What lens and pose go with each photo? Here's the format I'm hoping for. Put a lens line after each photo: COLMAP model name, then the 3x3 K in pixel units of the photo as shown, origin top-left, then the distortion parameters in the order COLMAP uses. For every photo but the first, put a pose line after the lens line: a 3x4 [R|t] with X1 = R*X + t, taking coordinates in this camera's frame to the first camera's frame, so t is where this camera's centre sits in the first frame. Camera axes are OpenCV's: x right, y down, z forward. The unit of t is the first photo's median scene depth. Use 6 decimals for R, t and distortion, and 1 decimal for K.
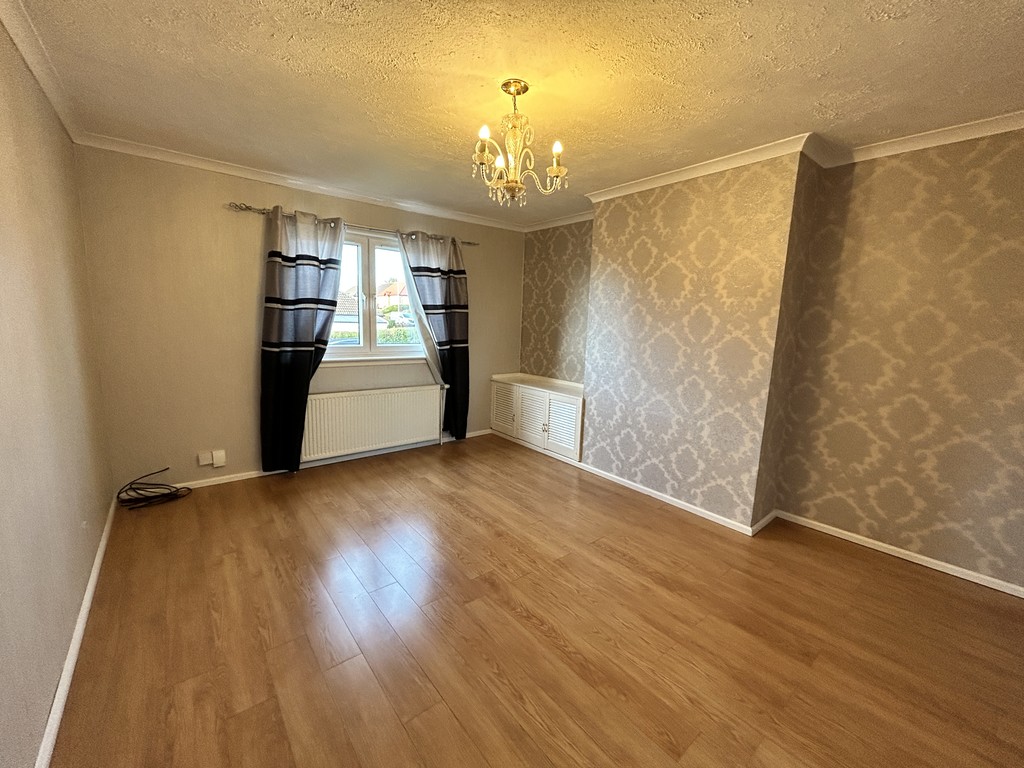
lens RADIAL K [[415.2, 0, 513.2], [0, 415.2, 385.0], [0, 0, 1]] dist [0.001387, 0.000450]
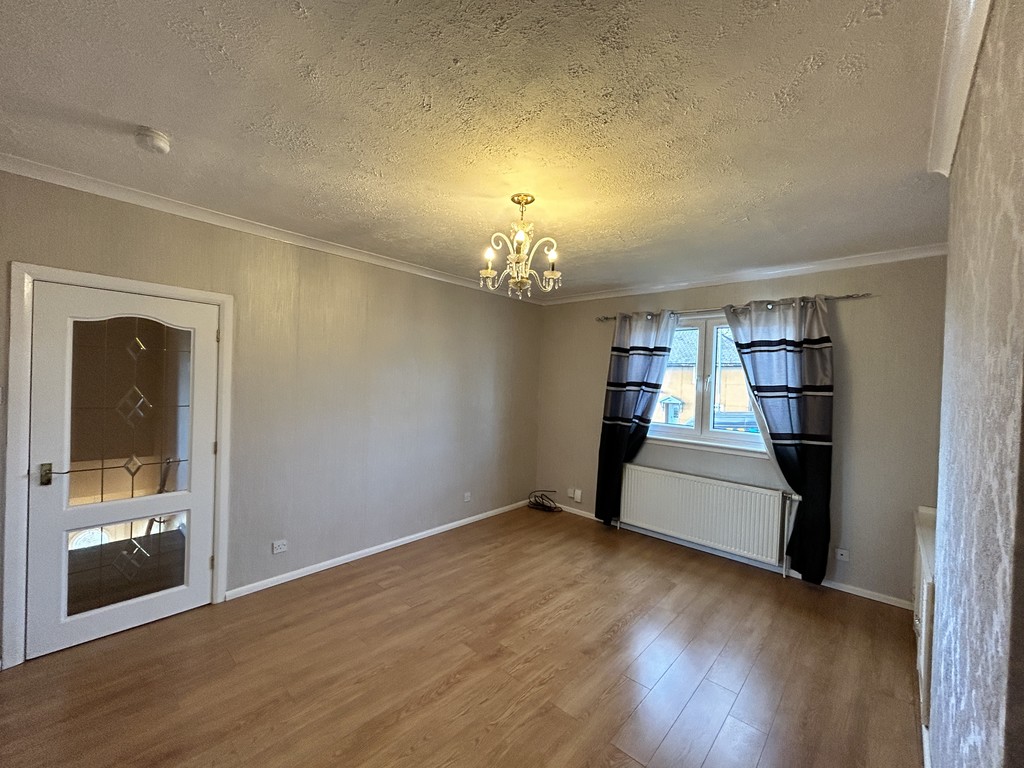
lens RADIAL K [[415.2, 0, 513.2], [0, 415.2, 385.0], [0, 0, 1]] dist [0.001387, 0.000450]
pose [[0.142671, -0.015959, -0.989641, 0.593378], [-0.183166, 0.982174, -0.042245, -0.082883], [0.972674, 0.187296, 0.137205, 0.478302]]
